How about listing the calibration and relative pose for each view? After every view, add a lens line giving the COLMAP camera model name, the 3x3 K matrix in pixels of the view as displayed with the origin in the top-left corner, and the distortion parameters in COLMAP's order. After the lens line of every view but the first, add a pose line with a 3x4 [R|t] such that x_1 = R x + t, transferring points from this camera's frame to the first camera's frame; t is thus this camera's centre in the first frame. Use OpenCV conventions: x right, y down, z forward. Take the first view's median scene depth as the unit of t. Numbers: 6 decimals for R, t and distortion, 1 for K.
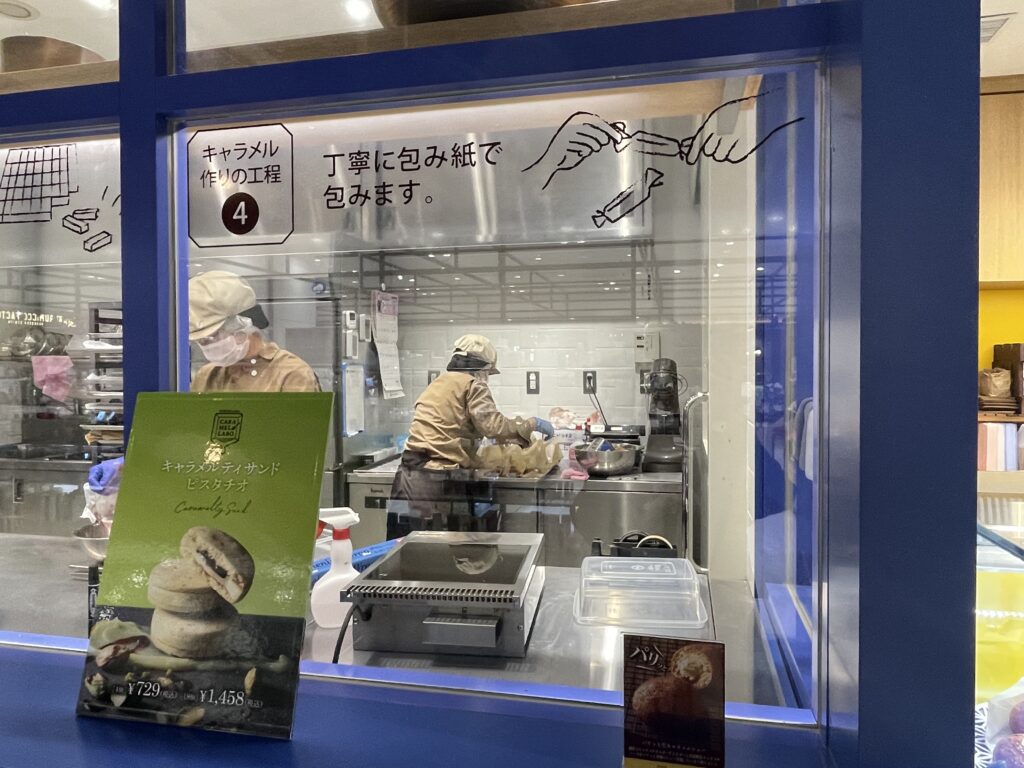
lens RADIAL K [[750.8, 0, 509.9], [0, 750.8, 375.0], [0, 0, 1]] dist [-0.002566, -0.008567]
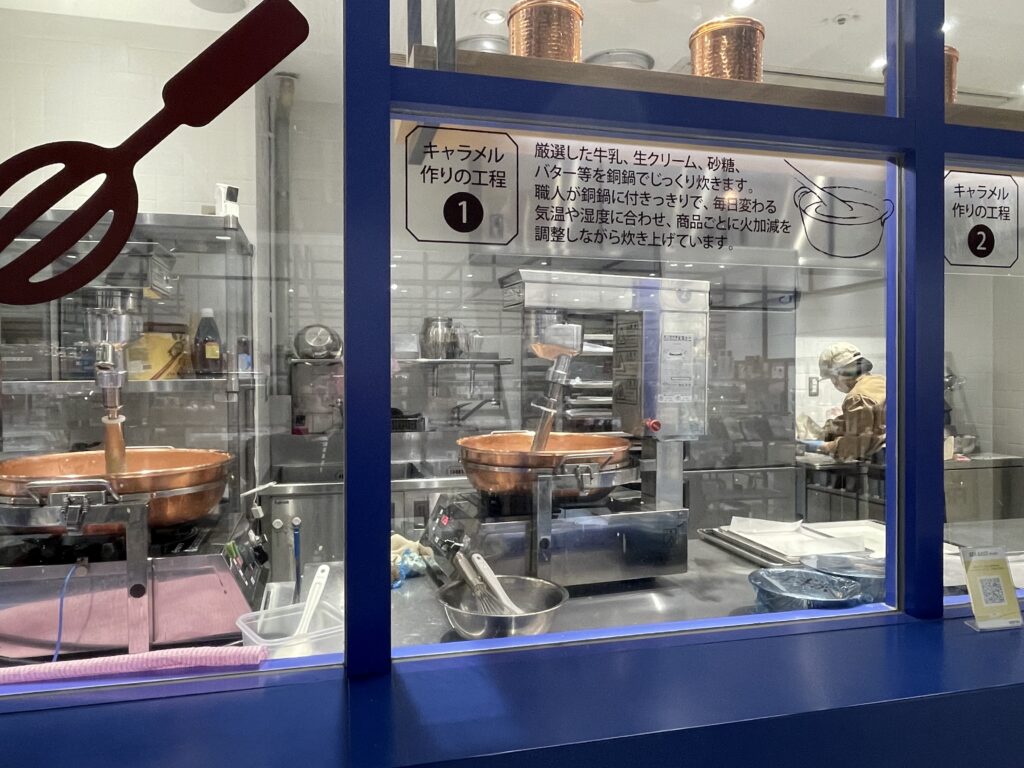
lens RADIAL K [[719.5, 0, 506.5], [0, 719.5, 381.7], [0, 0, 1]] dist [0.002335, -0.003563]
pose [[0.892968, 0.000749, 0.450120, -3.142583], [0.003113, 0.999964, -0.007839, 0.032788], [-0.450110, 0.008401, 0.892934, 0.634161]]
